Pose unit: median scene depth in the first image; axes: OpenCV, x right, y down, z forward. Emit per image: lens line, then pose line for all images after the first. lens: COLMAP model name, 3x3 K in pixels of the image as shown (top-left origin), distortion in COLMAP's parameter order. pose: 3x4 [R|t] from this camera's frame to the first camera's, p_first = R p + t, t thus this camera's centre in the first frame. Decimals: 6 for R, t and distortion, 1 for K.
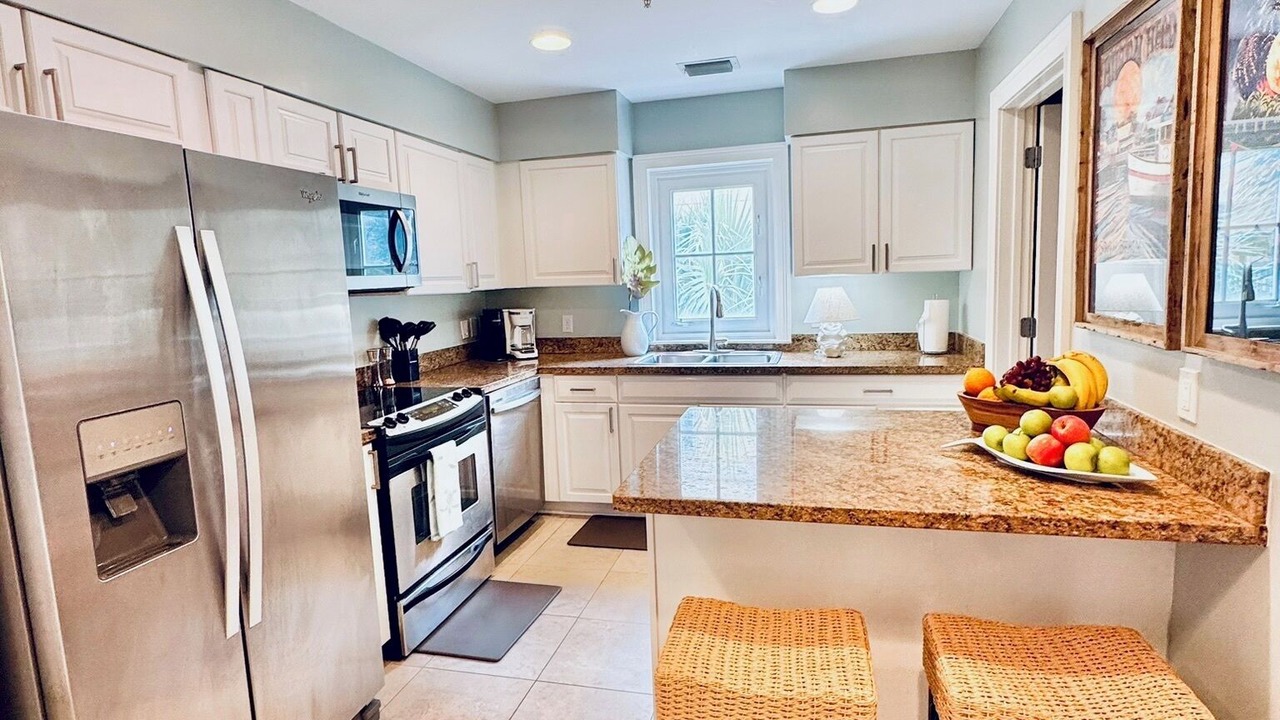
lens RADIAL K [[679.2, 0, 640.0], [0, 679.2, 360.0], [0, 0, 1]] dist [-0.002920, -0.000299]
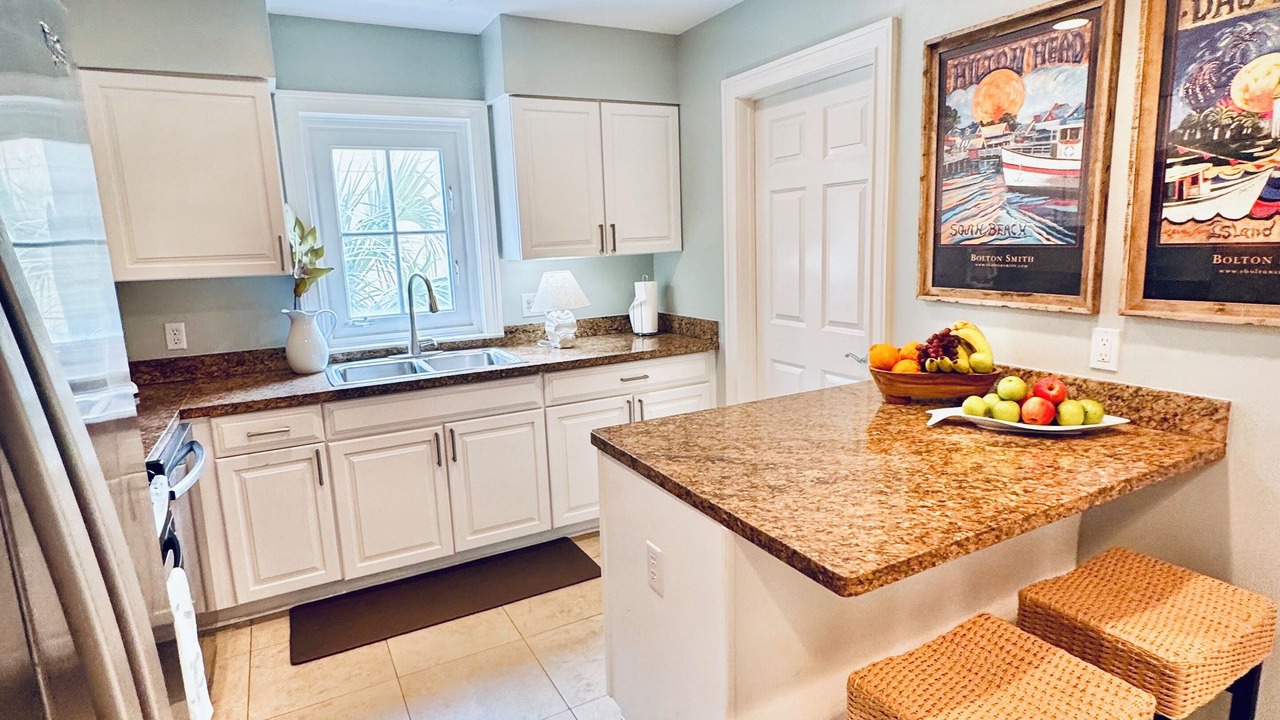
lens RADIAL K [[679.2, 0, 640.0], [0, 679.2, 360.0], [0, 0, 1]] dist [-0.002920, -0.000299]
pose [[0.735068, -0.108207, 0.669303, -0.258829], [0.093104, 0.993940, 0.058440, -0.032280], [-0.671570, 0.019358, 0.740688, 0.257893]]
